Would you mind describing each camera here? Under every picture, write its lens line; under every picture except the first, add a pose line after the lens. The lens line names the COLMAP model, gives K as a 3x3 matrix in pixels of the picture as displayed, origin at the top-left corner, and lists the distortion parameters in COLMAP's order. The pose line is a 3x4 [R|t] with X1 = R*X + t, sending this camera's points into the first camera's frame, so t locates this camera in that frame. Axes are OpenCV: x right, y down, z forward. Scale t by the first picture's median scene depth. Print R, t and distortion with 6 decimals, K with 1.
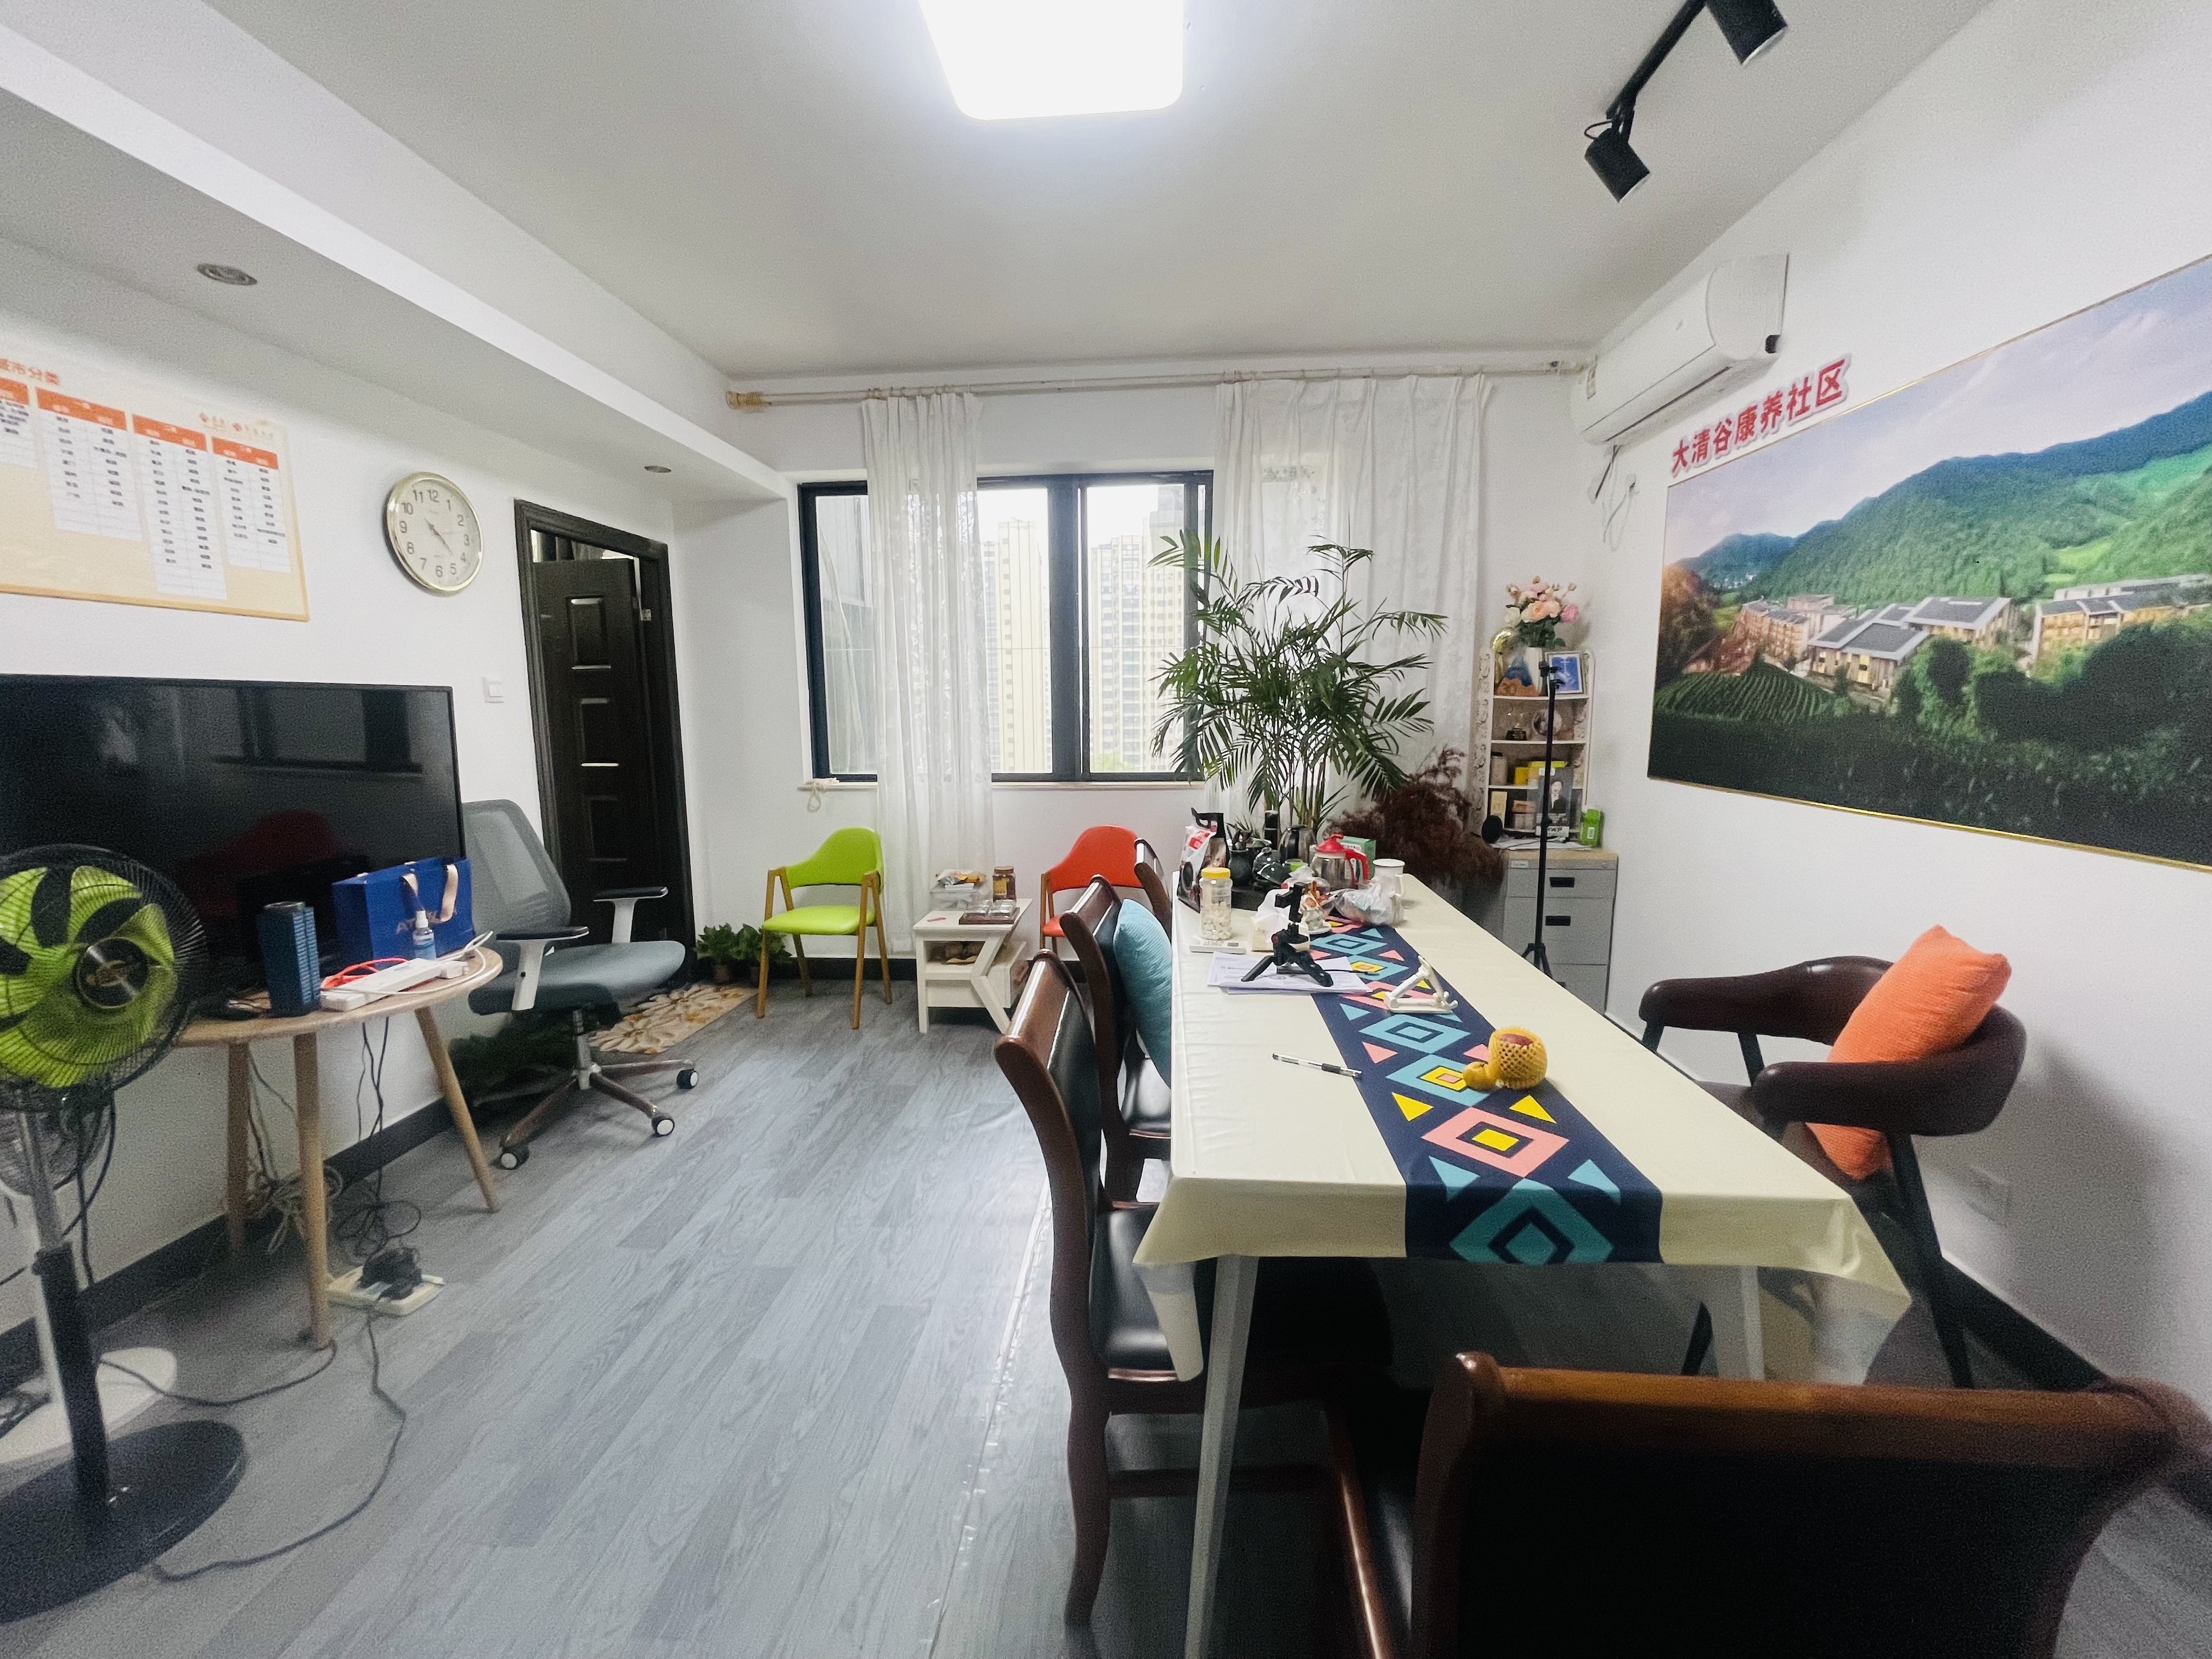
lens RADIAL K [[894.7, 0, 1095.3], [0, 894.7, 829.1], [0, 0, 1]] dist [-0.003171, 0.001198]
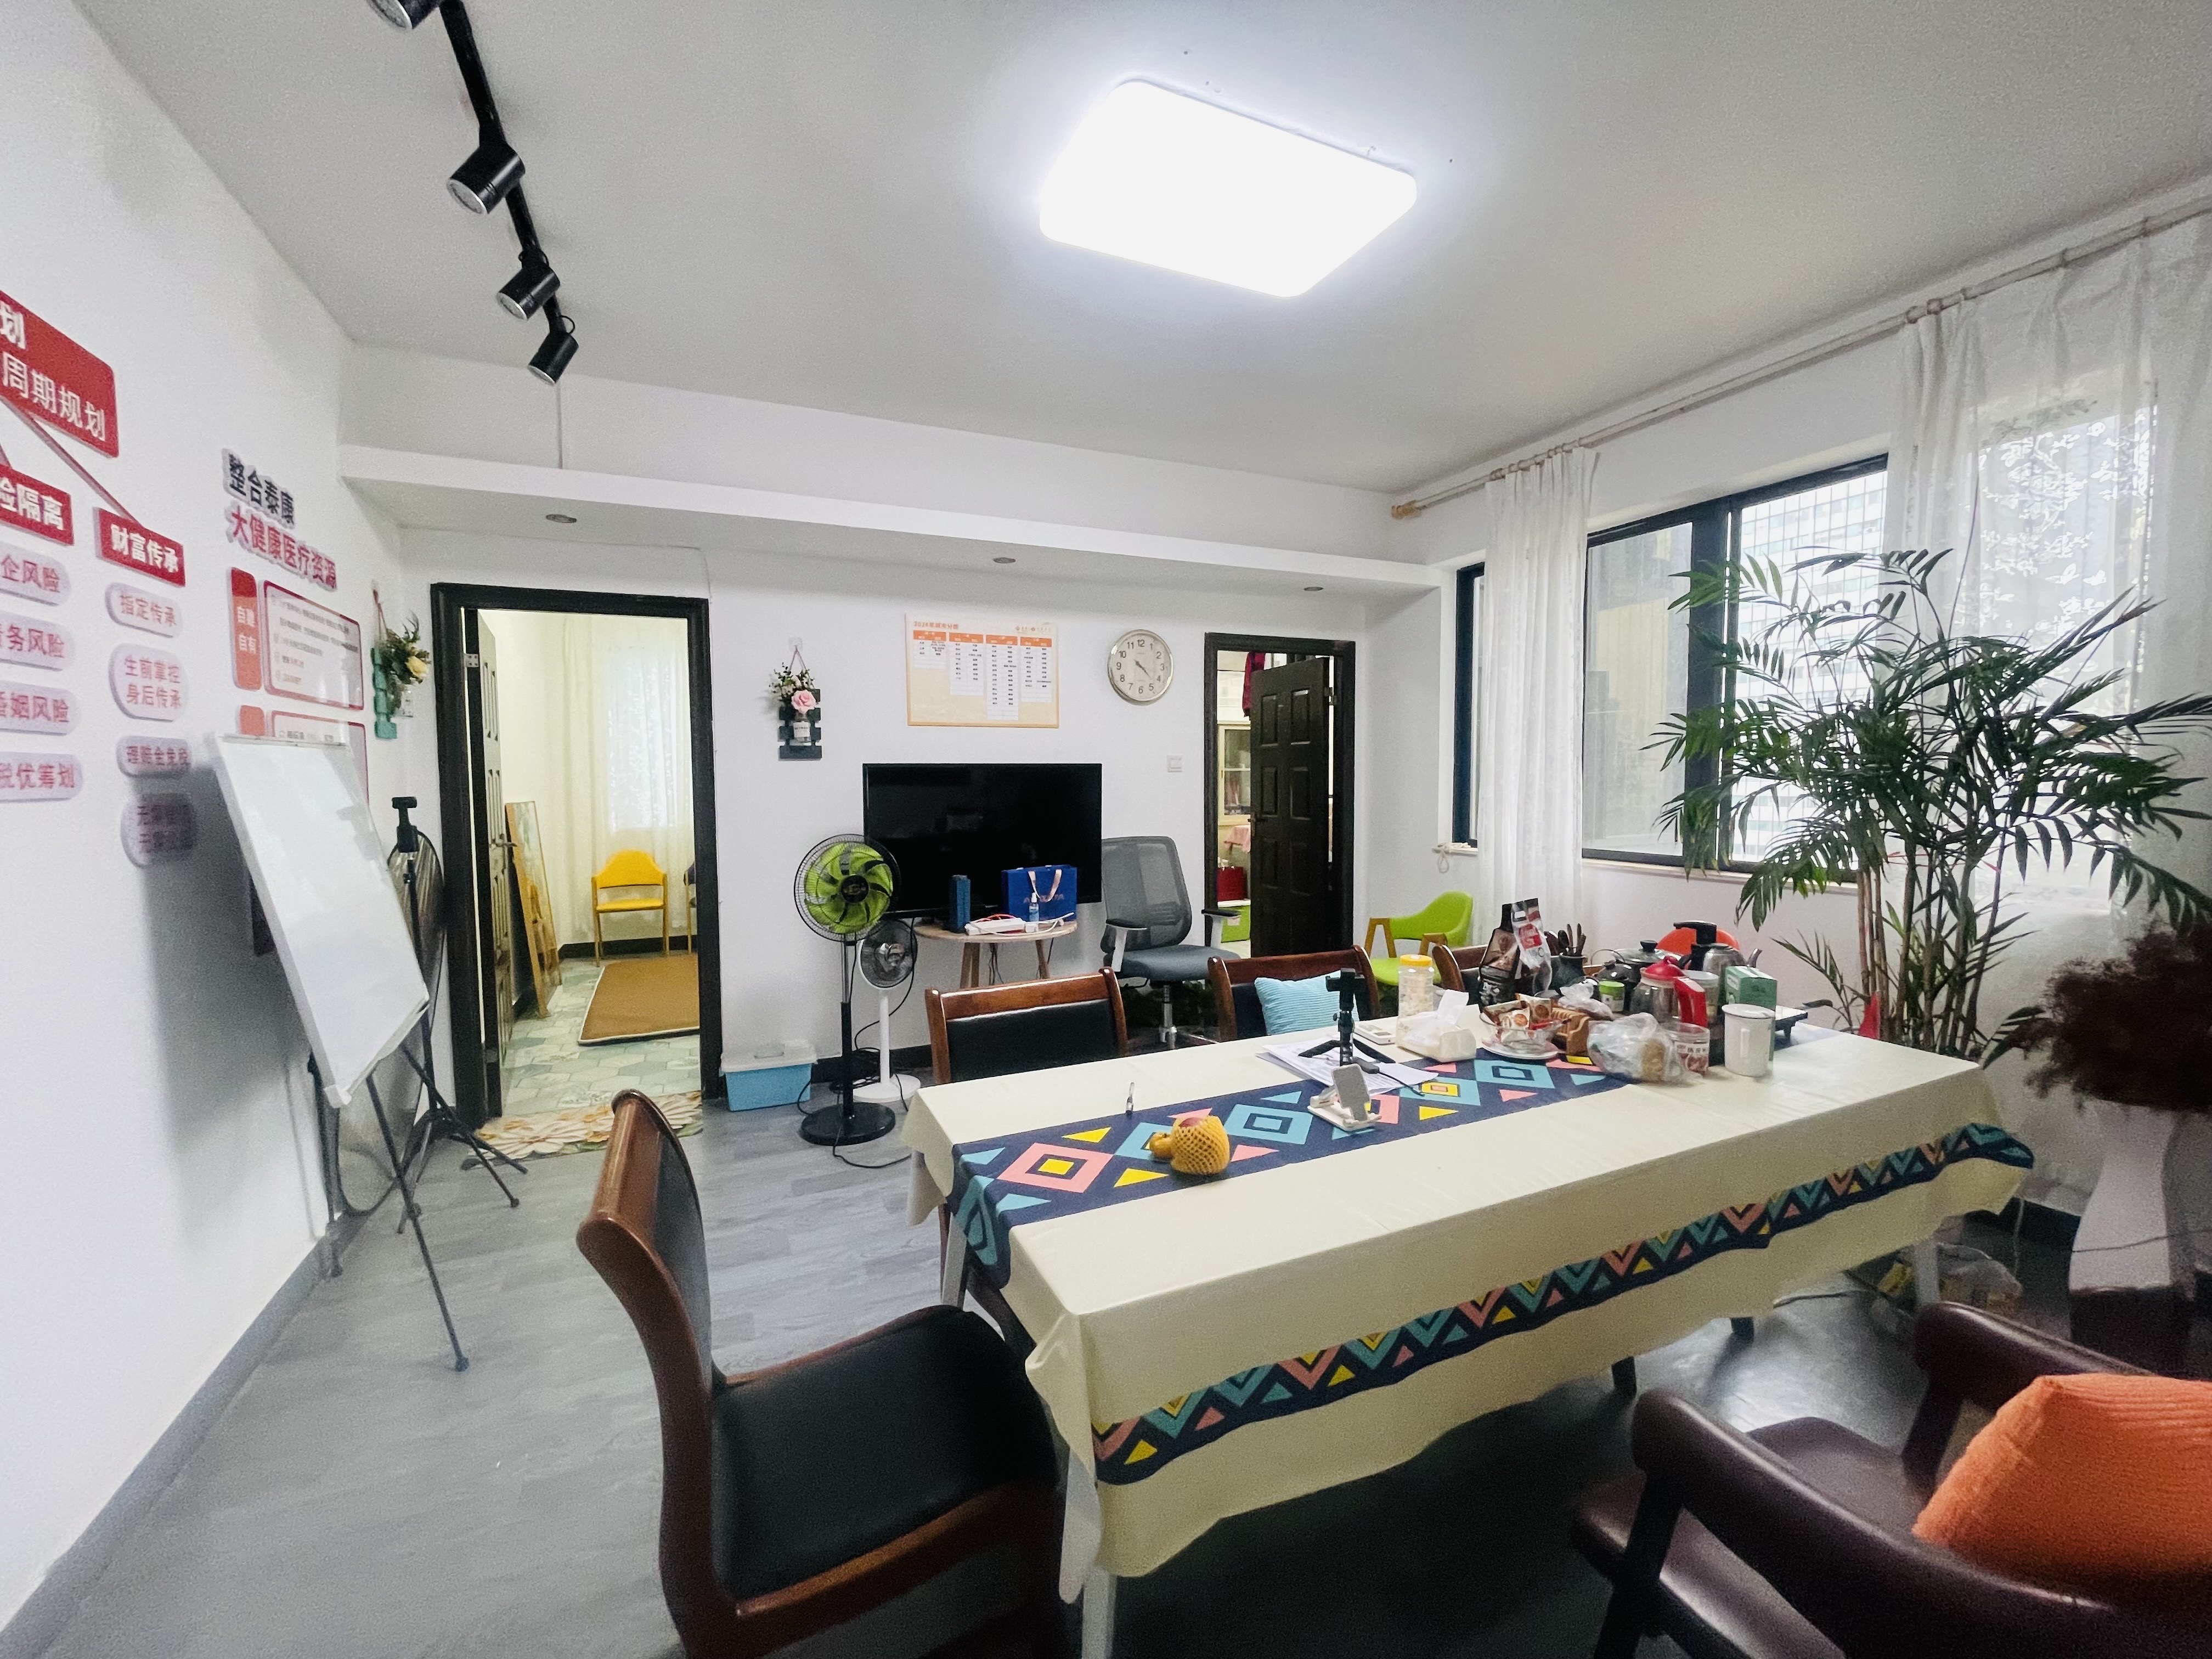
lens RADIAL K [[894.7, 0, 1096.3], [0, 894.7, 826.6], [0, 0, 1]] dist [-0.003171, 0.001198]
pose [[0.481898, 0.058638, -0.874263, 0.553384], [-0.119096, 0.992882, 0.000947, -0.035896], [0.868096, 0.103664, 0.485451, 0.168128]]
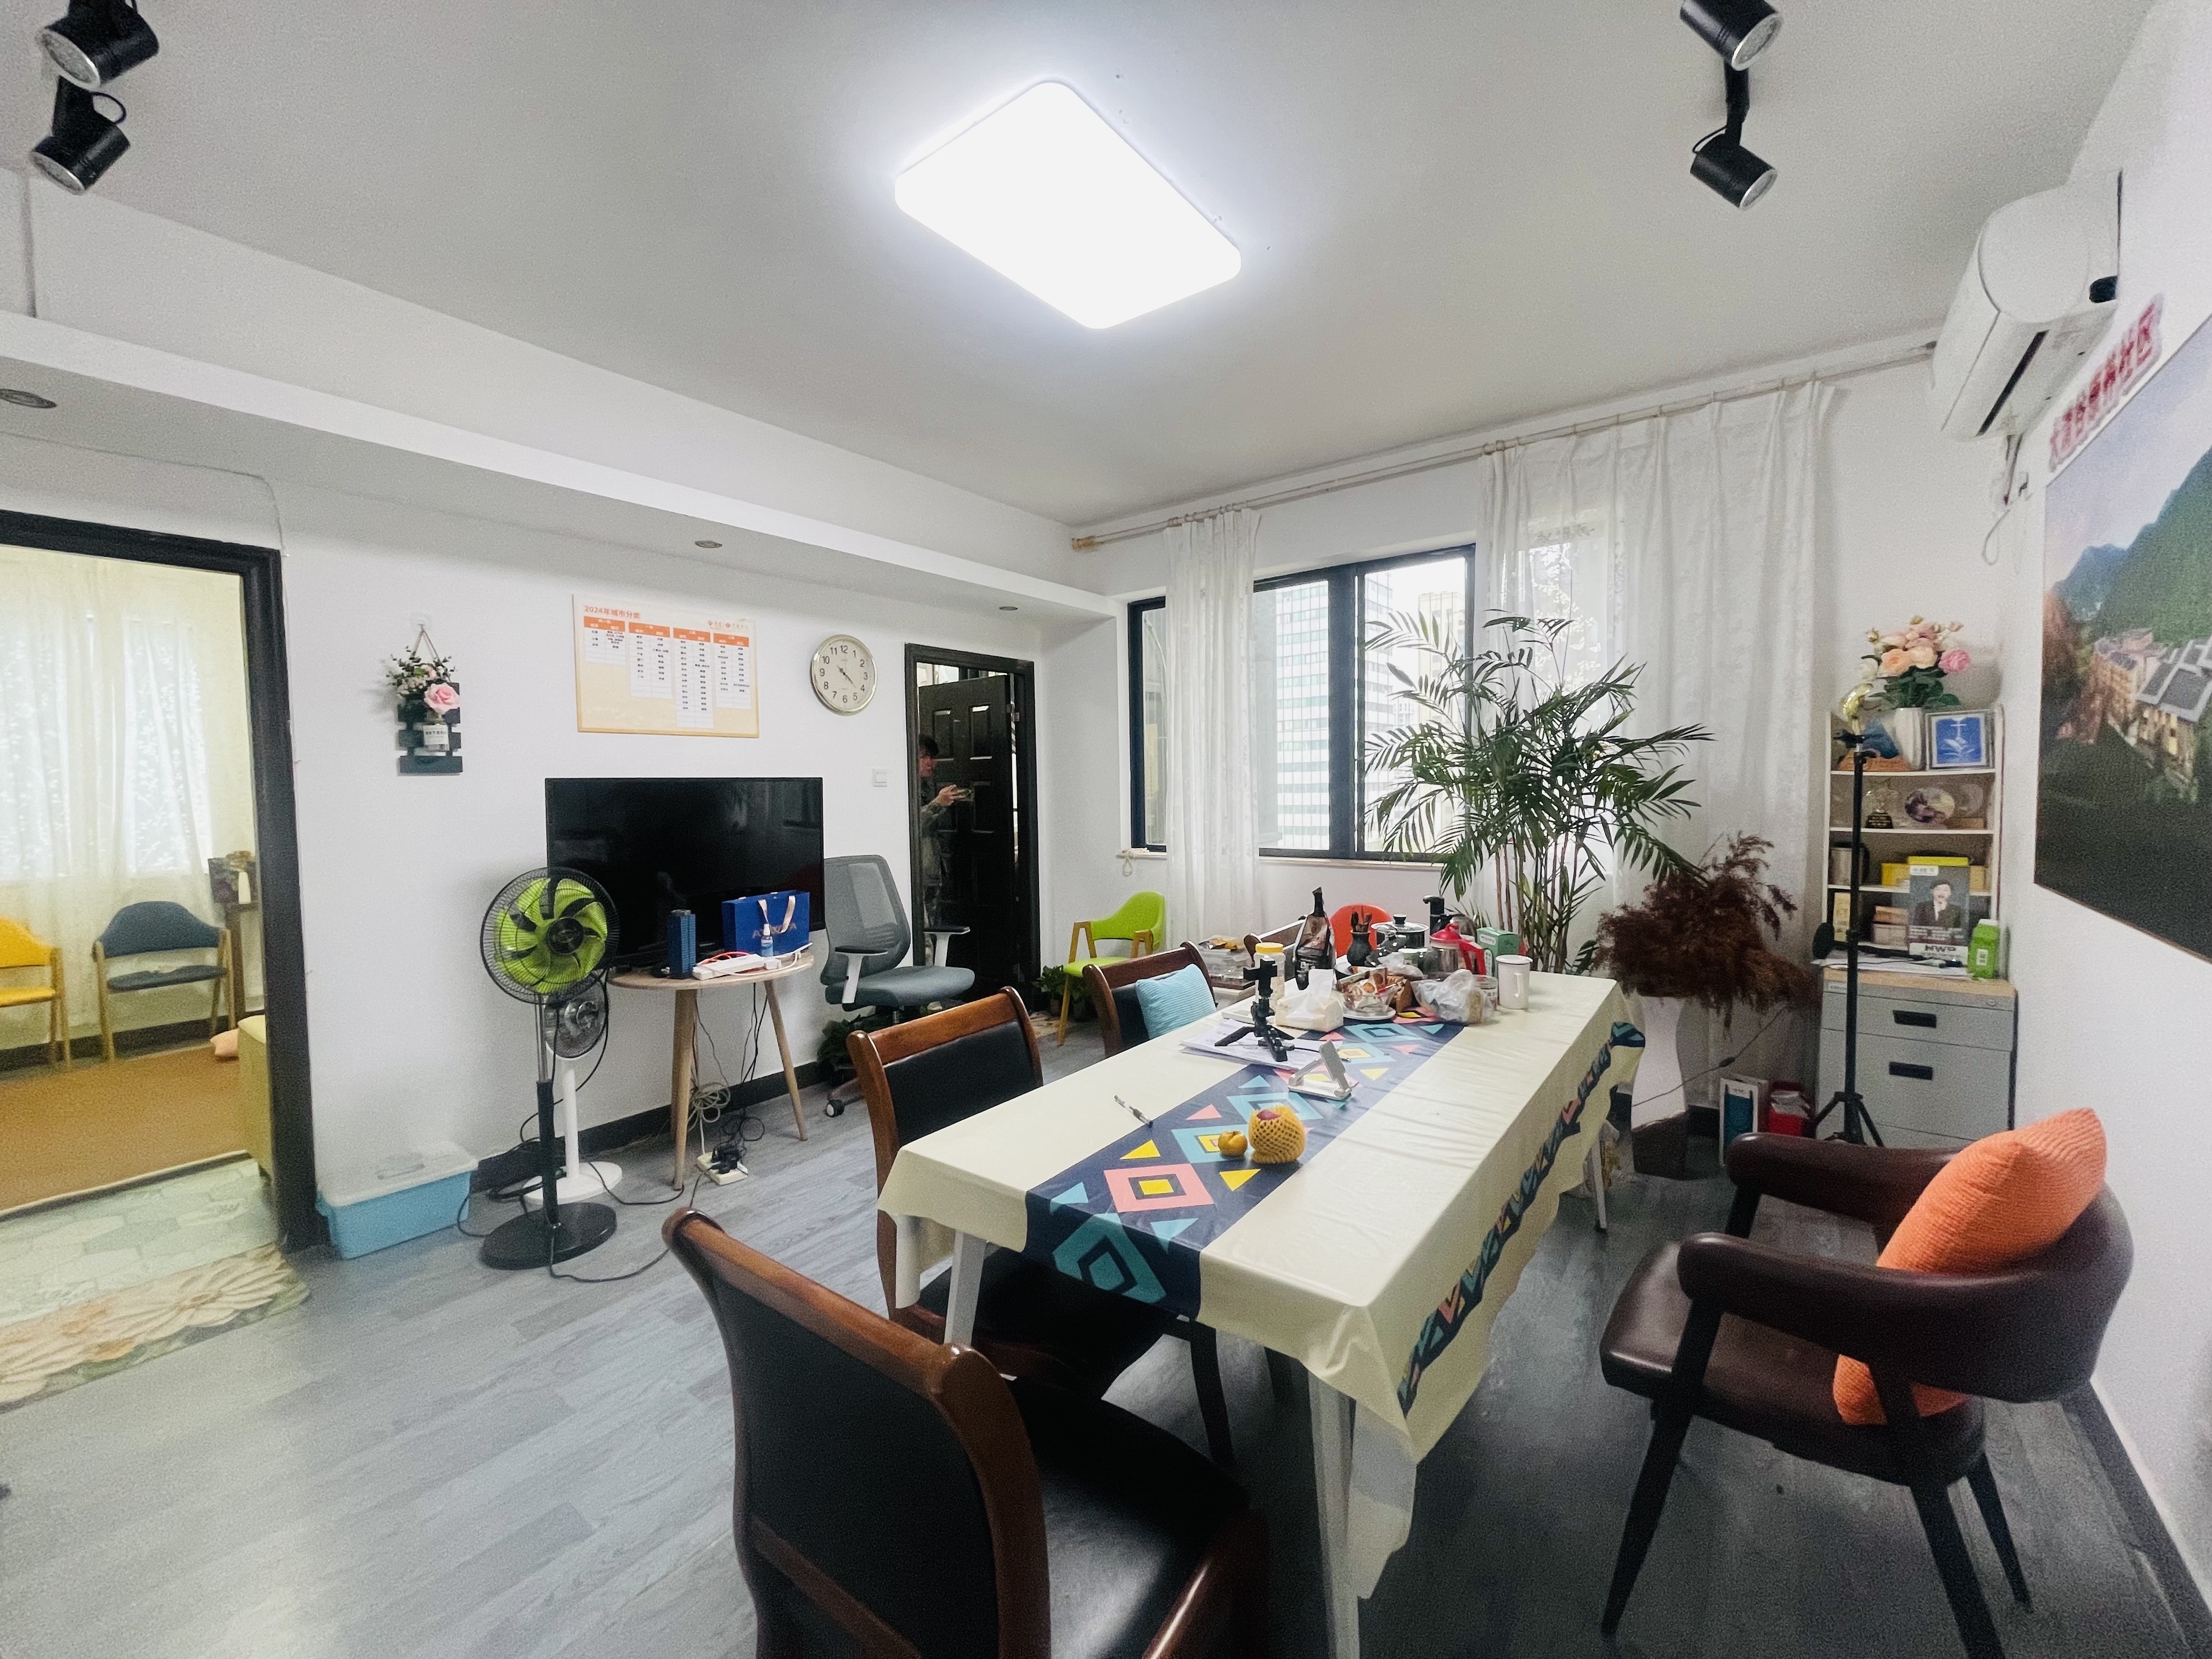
lens RADIAL K [[894.7, 0, 1098.0], [0, 894.7, 828.5], [0, 0, 1]] dist [-0.003171, 0.001198]
pose [[0.844164, 0.020785, -0.535682, 0.370217], [-0.064833, 0.995872, -0.063526, -0.007633], [0.532150, 0.088356, 0.842027, -0.003978]]
